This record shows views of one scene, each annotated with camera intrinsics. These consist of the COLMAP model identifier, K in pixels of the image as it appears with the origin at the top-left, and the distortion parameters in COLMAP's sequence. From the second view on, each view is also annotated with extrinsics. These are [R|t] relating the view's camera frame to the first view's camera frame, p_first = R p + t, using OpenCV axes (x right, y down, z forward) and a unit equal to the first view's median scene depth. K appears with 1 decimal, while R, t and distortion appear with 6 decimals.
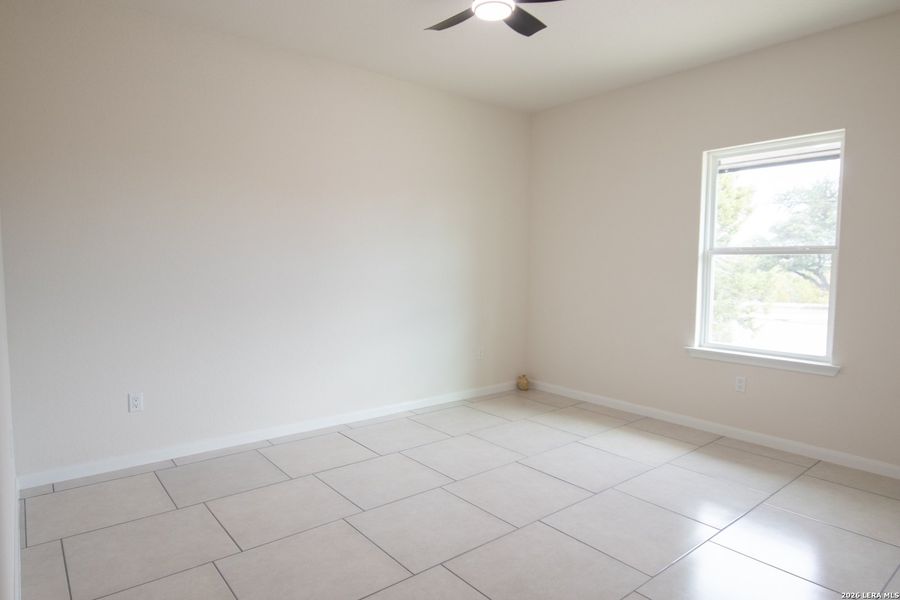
lens RADIAL K [[532.0, 0, 446.5], [0, 532.0, 300.8], [0, 0, 1]] dist [-0.005805, 0.005108]
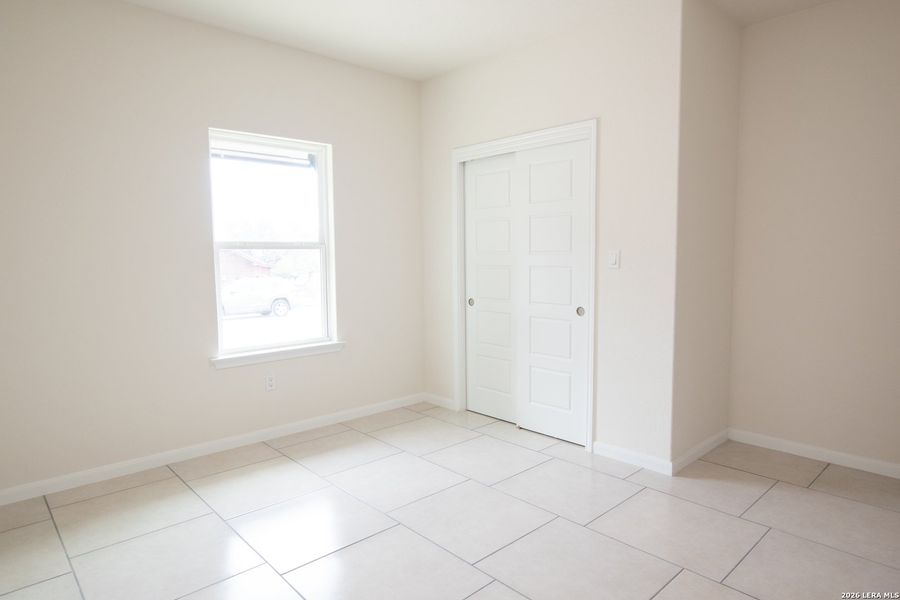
lens RADIAL K [[532.0, 0, 446.5], [0, 532.0, 300.8], [0, 0, 1]] dist [-0.005805, 0.005108]
pose [[-0.045368, -0.087502, 0.995131, -0.402809], [0.085110, 0.992196, 0.091125, -0.051204], [-0.995338, 0.088830, -0.037567, 0.669935]]
